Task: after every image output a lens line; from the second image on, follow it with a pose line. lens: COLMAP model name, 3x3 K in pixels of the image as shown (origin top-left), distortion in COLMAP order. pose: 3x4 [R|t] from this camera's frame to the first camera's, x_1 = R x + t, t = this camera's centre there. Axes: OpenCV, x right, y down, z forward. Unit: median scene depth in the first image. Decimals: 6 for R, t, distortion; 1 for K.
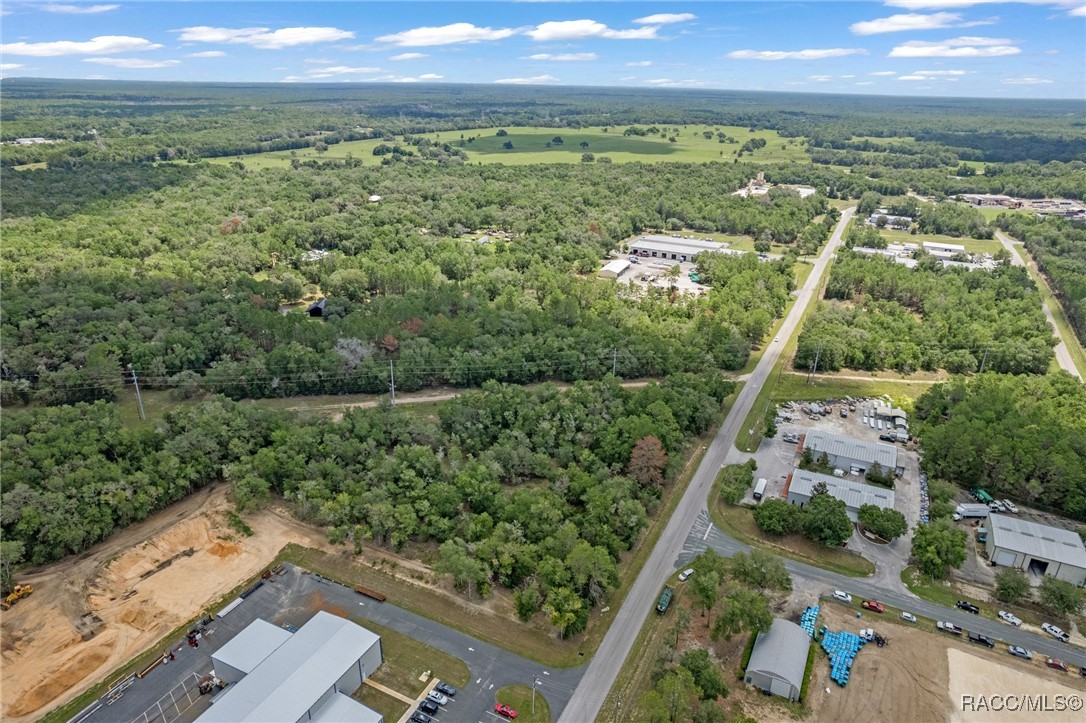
lens RADIAL K [[702.6, 0, 536.9], [0, 702.6, 359.7], [0, 0, 1]] dist [-0.053859, 0.027718]
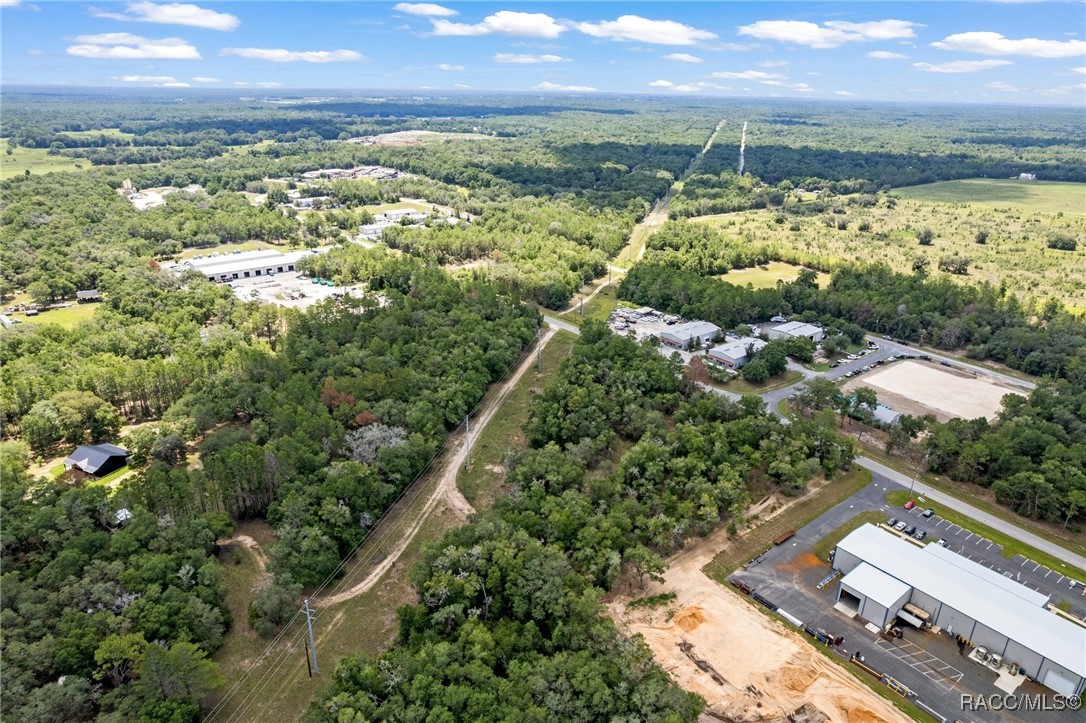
lens RADIAL K [[702.6, 0, 542.5], [0, 702.6, 357.2], [0, 0, 1]] dist [-0.053859, 0.027718]
pose [[0.415828, -0.340533, 0.843282, -0.829500], [0.328219, 0.920951, 0.210050, -0.206608], [-0.848151, 0.189437, 0.494726, 0.455573]]
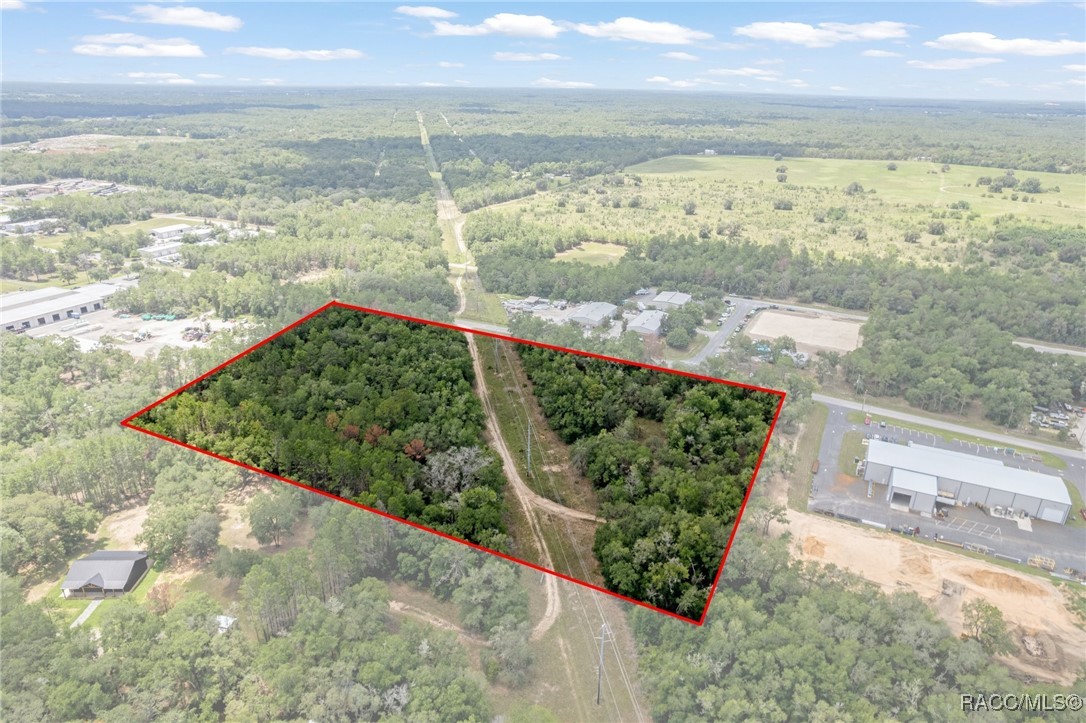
lens RADIAL K [[702.6, 0, 544.5], [0, 702.6, 375.8], [0, 0, 1]] dist [-0.053859, 0.027718]
pose [[-0.023422, -0.404335, 0.914311, -0.909439], [0.355129, 0.851549, 0.385677, -0.346373], [-0.934524, 0.333732, 0.123646, 0.817060]]
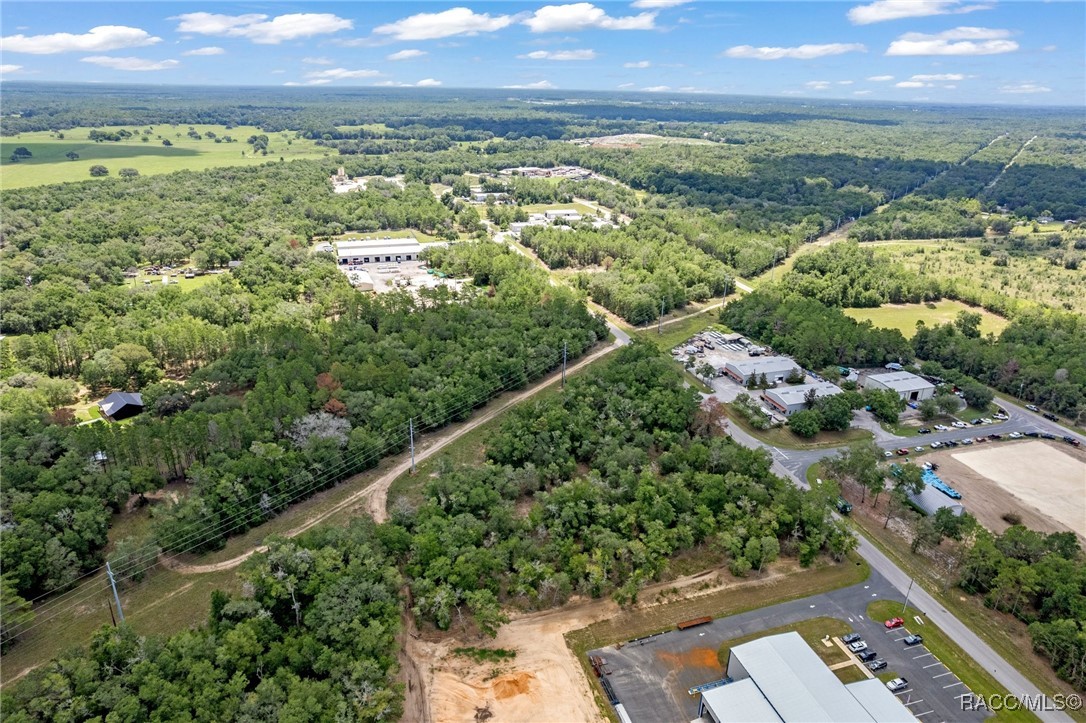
lens RADIAL K [[702.6, 0, 545.4], [0, 702.6, 357.1], [0, 0, 1]] dist [-0.053859, 0.027718]
pose [[0.707193, -0.260406, 0.657318, -0.596684], [0.254716, 0.961110, 0.106715, -0.113935], [-0.659544, 0.091962, 0.746019, 0.243123]]
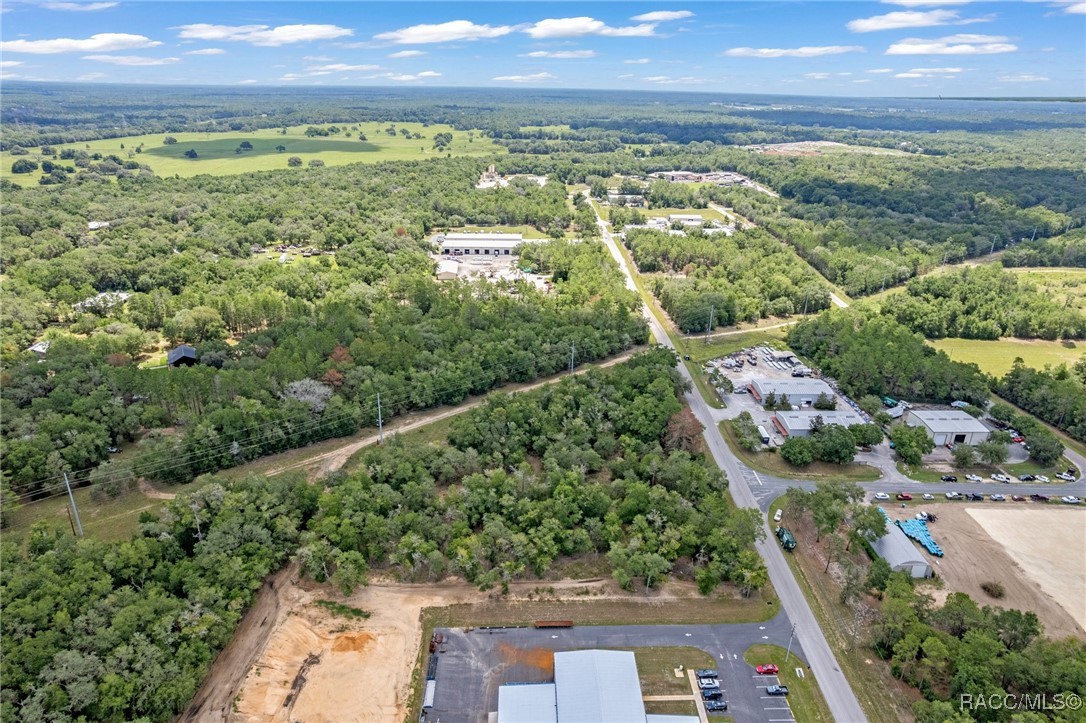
lens RADIAL K [[702.6, 0, 544.0], [0, 702.6, 365.8], [0, 0, 1]] dist [-0.053859, 0.027718]
pose [[0.877550, -0.181584, 0.443771, -0.393609], [0.175654, 0.982923, 0.054843, -0.044175], [-0.446151, 0.029823, 0.894460, 0.087760]]
